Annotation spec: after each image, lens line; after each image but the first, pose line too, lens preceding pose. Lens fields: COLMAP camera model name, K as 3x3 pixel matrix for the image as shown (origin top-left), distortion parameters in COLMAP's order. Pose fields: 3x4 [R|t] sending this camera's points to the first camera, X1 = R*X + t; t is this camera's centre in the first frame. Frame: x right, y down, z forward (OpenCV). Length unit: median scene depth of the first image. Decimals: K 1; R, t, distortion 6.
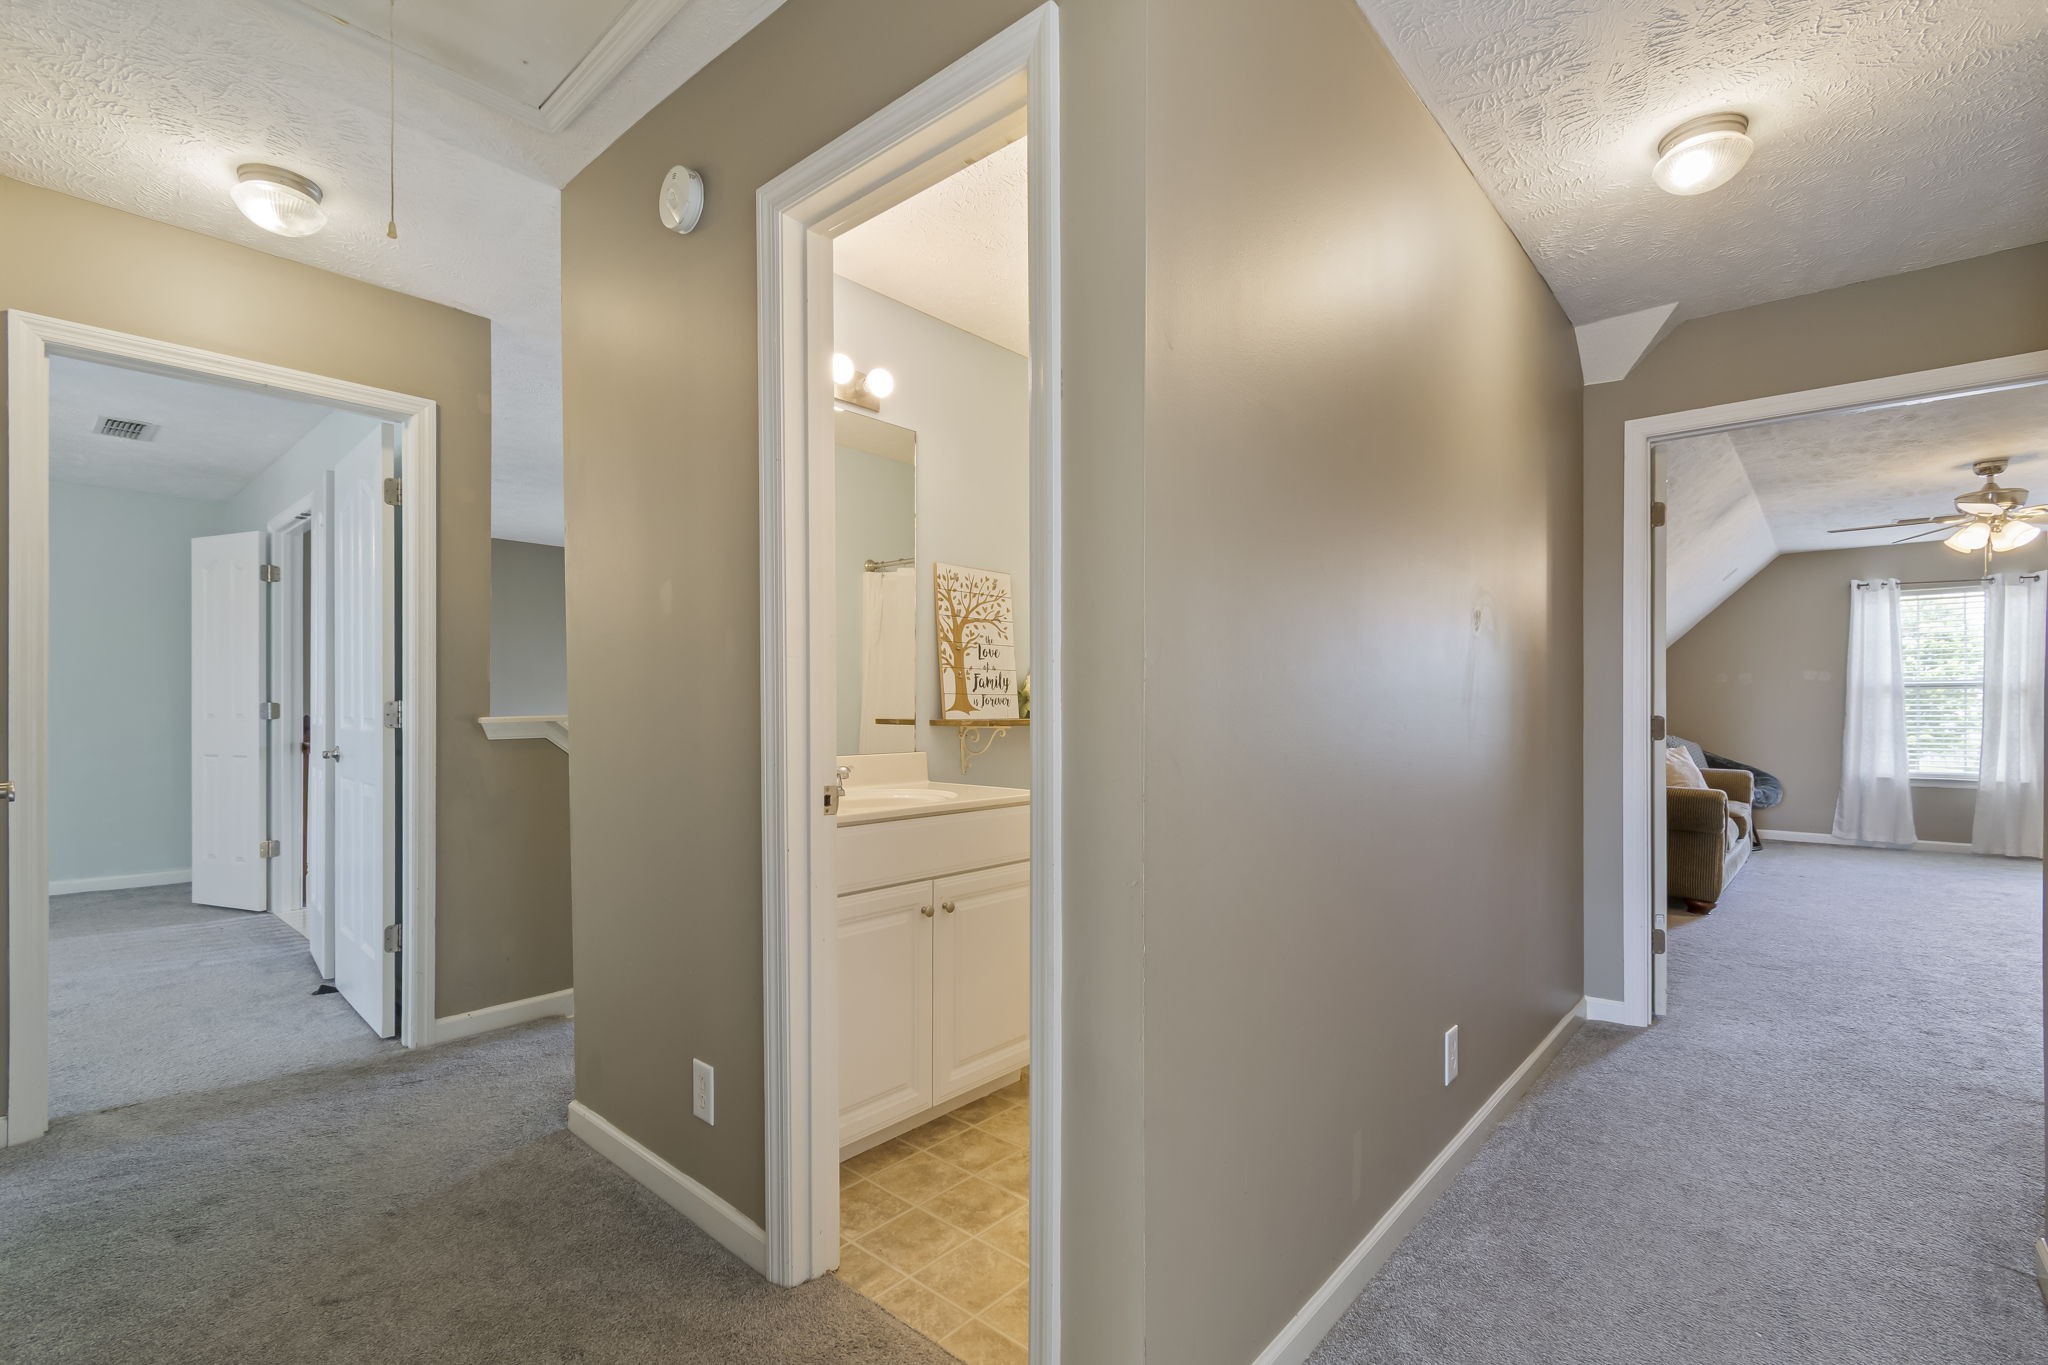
lens RADIAL K [[915.6, 0, 1035.9], [0, 915.6, 716.5], [0, 0, 1]] dist [0.002068, 0.000580]
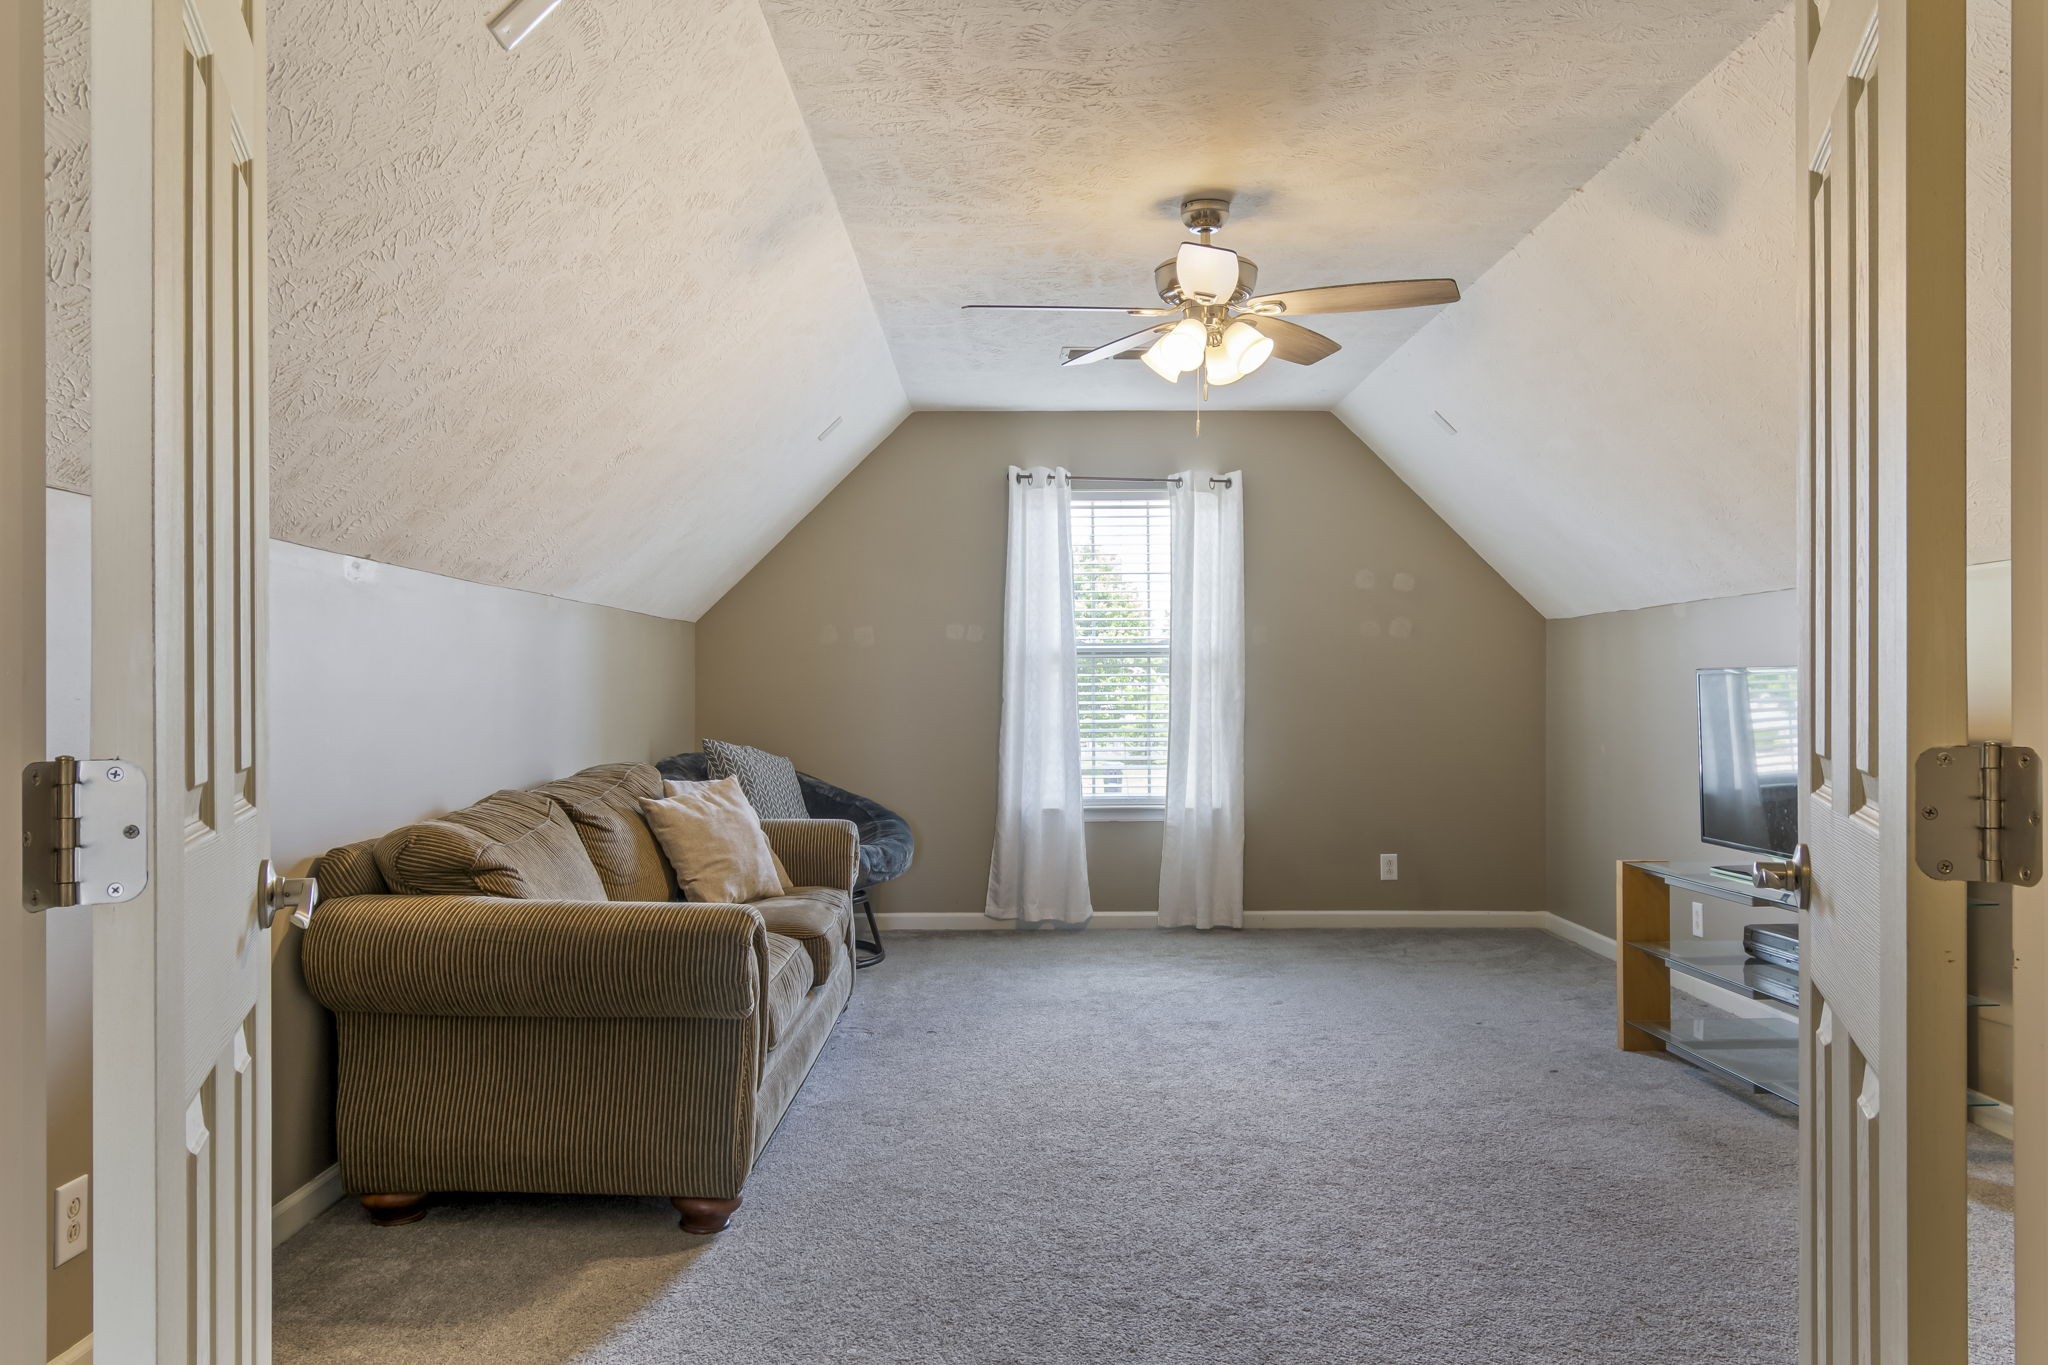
lens RADIAL K [[915.6, 0, 1023.5], [0, 915.6, 683.2], [0, 0, 1]] dist [0.002068, 0.000580]
pose [[0.752273, -0.000378, 0.658852, 0.397894], [0.004032, 0.999984, -0.004031, -0.008004], [-0.658840, 0.005689, 0.752262, 0.433191]]
